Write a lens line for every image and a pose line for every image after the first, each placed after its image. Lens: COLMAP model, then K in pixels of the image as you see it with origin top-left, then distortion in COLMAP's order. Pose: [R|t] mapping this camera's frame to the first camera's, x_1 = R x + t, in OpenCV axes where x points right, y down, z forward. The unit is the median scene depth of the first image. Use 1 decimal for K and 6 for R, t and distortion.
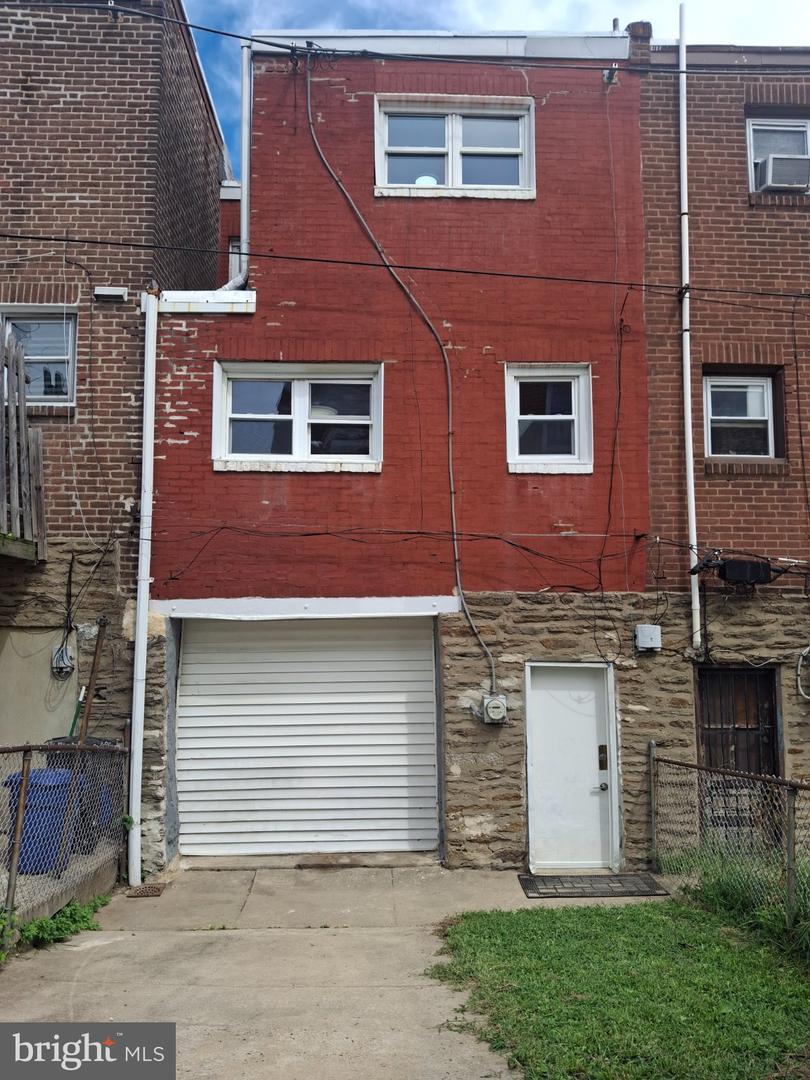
lens RADIAL K [[753.2, 0, 405.0], [0, 753.2, 540.0], [0, 0, 1]] dist [0.148472, -0.335407]
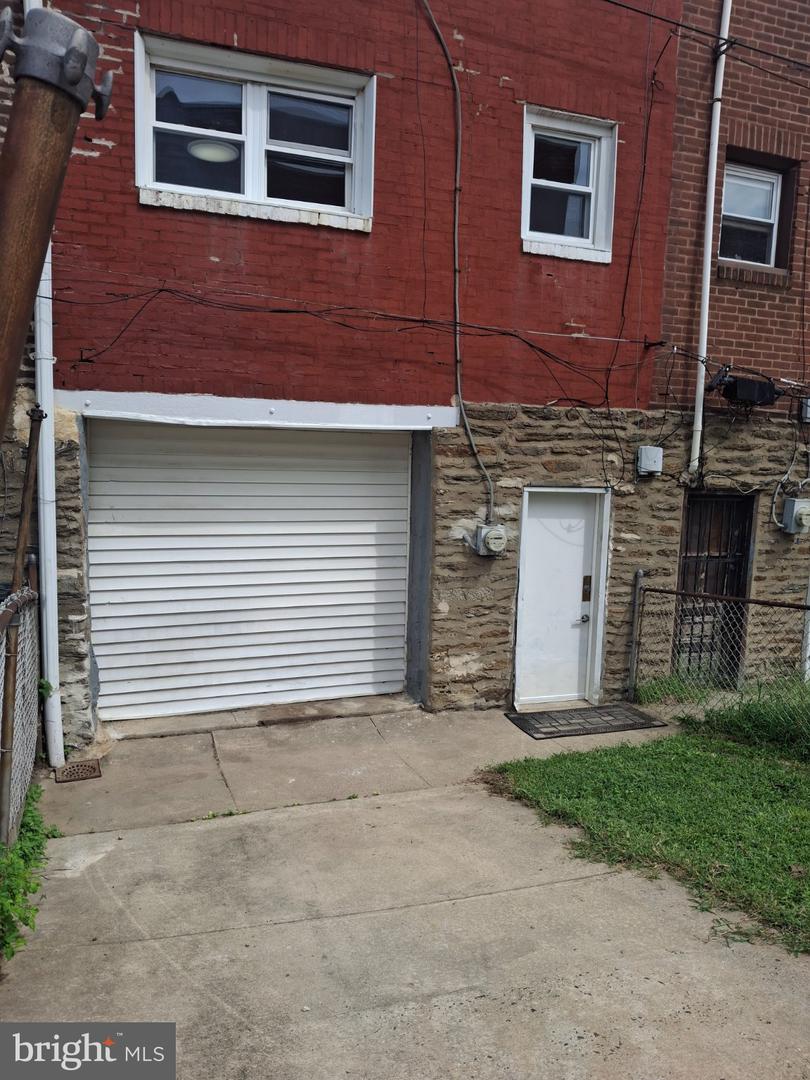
lens RADIAL K [[785.6, 0, 405.0], [0, 785.6, 540.0], [0, 0, 1]] dist [0.082300, -0.170733]
pose [[0.952242, -0.005723, 0.305292, -0.243753], [-0.064602, 0.973415, 0.219749, 0.031717], [-0.298433, -0.228976, 0.926557, 0.194875]]
